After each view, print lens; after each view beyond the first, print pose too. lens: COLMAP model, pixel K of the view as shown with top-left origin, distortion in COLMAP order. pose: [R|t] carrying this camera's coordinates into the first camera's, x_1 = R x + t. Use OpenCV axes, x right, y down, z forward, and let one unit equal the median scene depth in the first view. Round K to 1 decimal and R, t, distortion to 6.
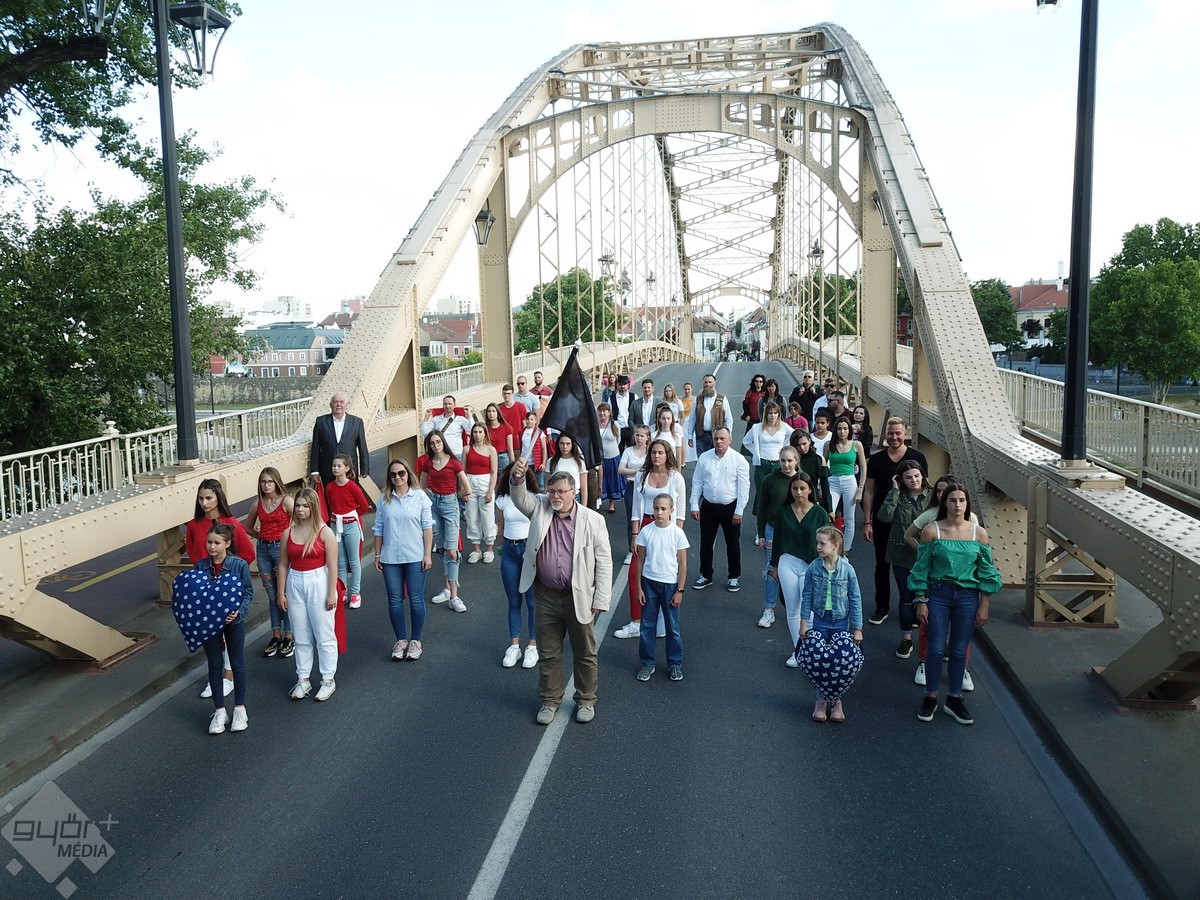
lens RADIAL K [[917.5, 0, 599.8], [0, 917.5, 437.4], [0, 0, 1]] dist [0.013540, -0.013137]
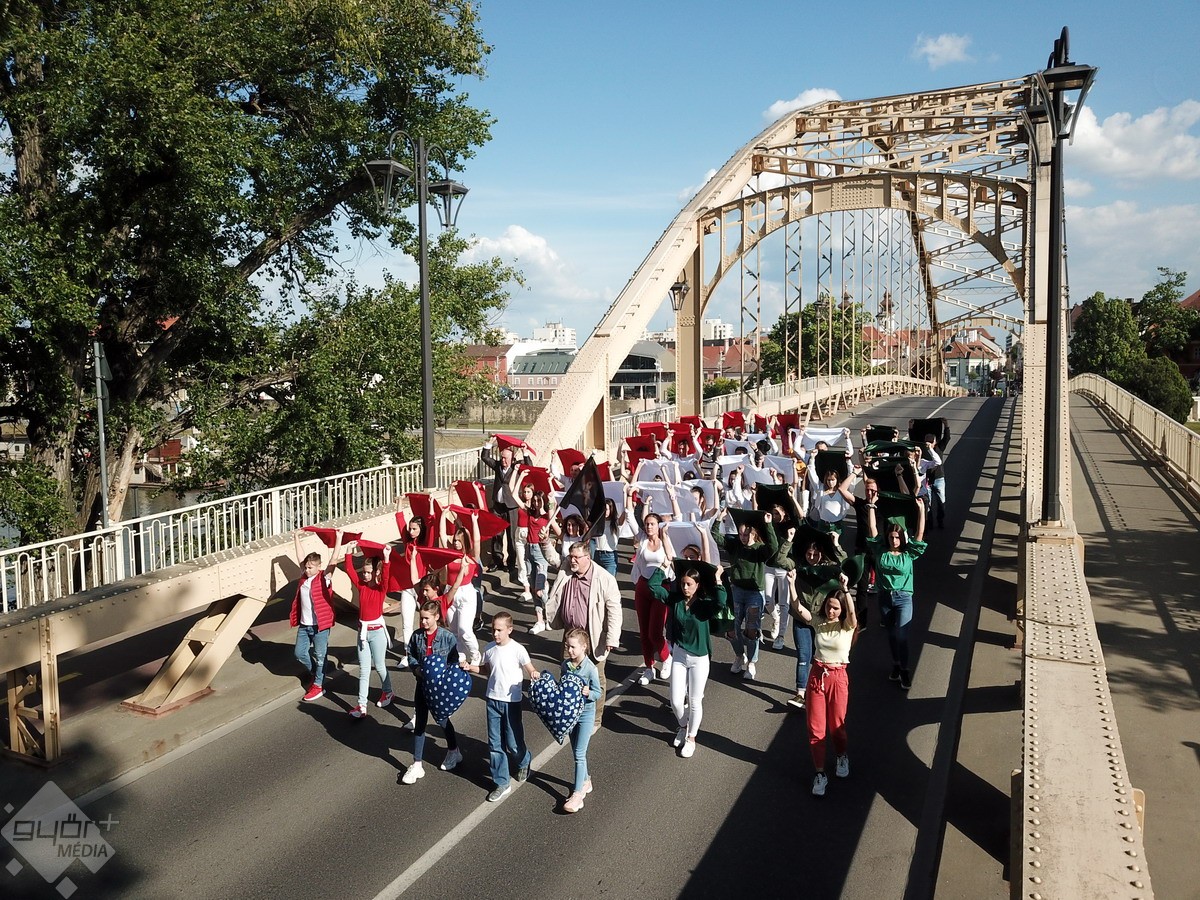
lens RADIAL K [[917.5, 0, 595.8], [0, 917.5, 435.8], [0, 0, 1]] dist [0.013540, -0.013137]
pose [[0.960815, 0.027958, -0.275776, 0.098479], [-0.035318, 0.999139, -0.021757, -0.016921], [0.274930, 0.030644, 0.960976, -0.159267]]
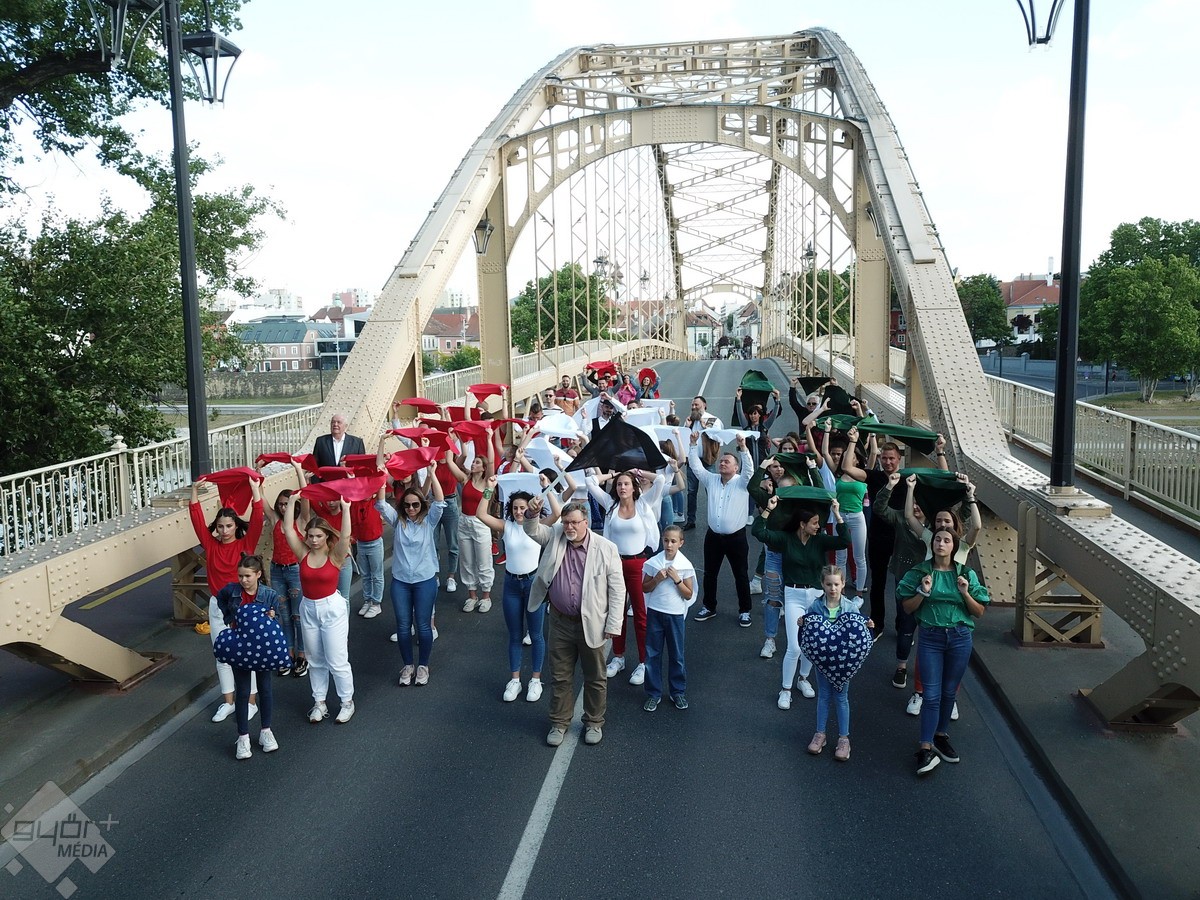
lens RADIAL K [[917.5, 0, 600.0], [0, 917.5, 436.5], [0, 0, 1]] dist [0.013540, -0.013137]
pose [[0.999957, 0.000616, 0.009238, -0.006016], [-0.000676, 0.999979, 0.006487, -0.014596], [-0.009234, -0.006493, 0.999936, -0.012359]]
